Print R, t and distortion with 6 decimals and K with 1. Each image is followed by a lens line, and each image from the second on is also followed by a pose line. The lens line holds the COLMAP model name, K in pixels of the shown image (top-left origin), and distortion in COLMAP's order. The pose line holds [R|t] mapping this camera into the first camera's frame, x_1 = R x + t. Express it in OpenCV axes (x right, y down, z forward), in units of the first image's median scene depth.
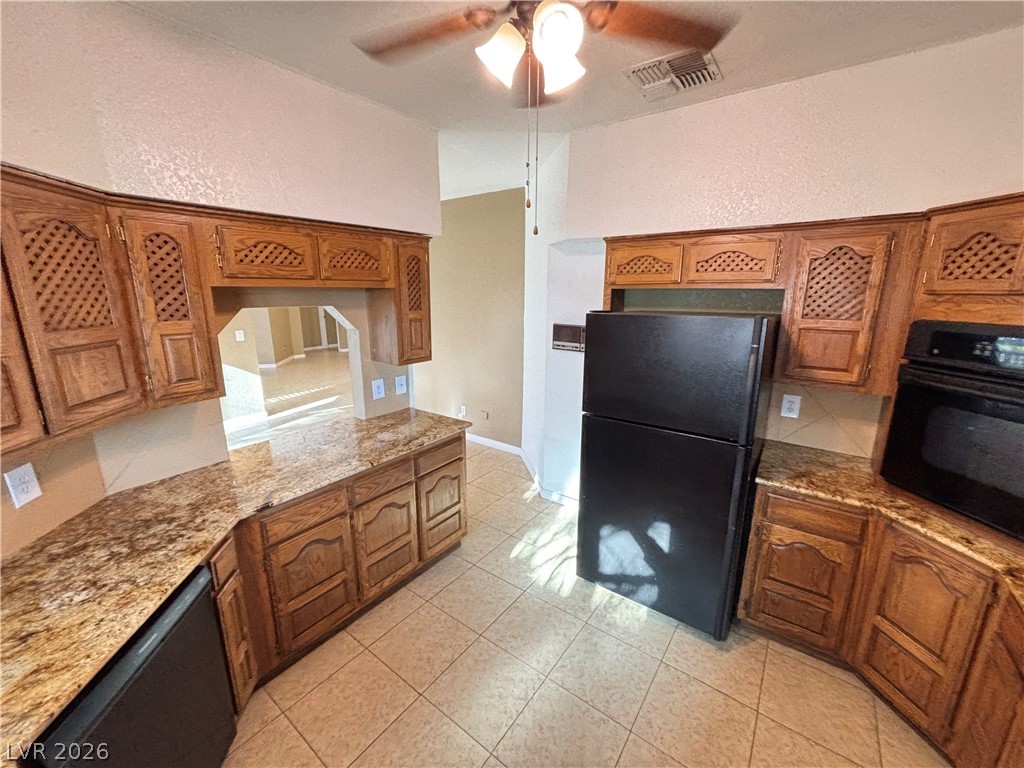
lens RADIAL K [[411.3, 0, 512.9], [0, 411.3, 384.8], [0, 0, 1]] dist [0.001154, -0.000431]
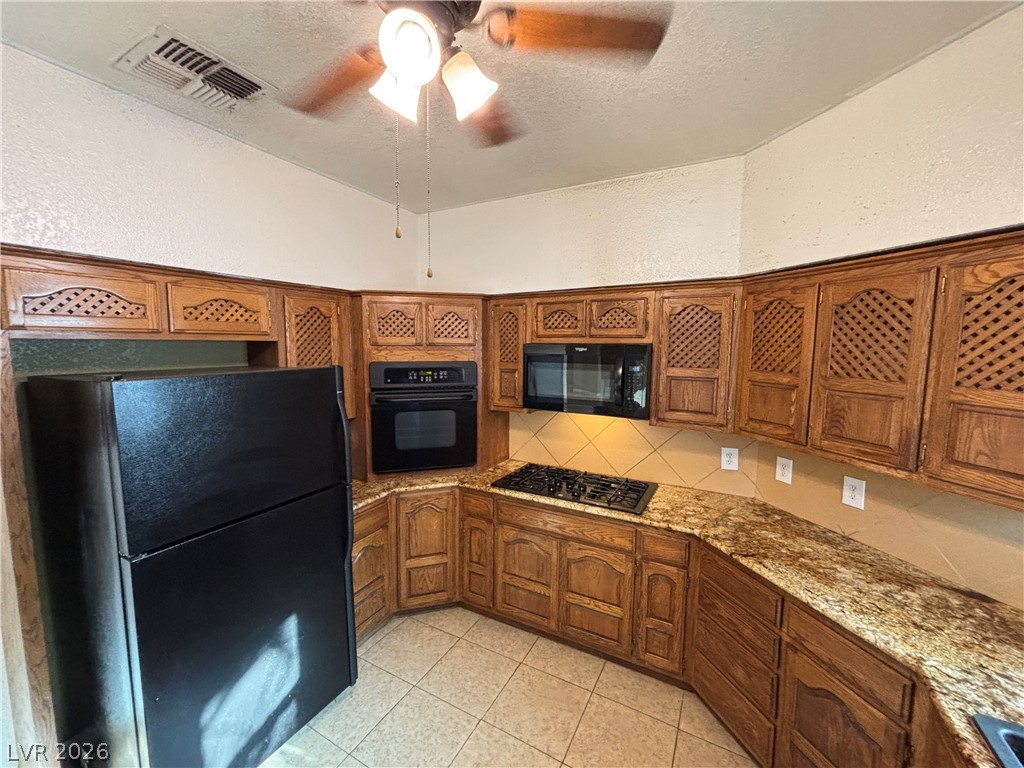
lens RADIAL K [[410.5, 0, 512.3], [0, 410.5, 385.2], [0, 0, 1]] dist [0.001064, -0.000326]
pose [[-0.132069, -0.099493, 0.986235, -0.588853], [0.220305, 0.967119, 0.127066, -0.158910], [-0.966449, 0.234054, -0.105808, 0.703321]]
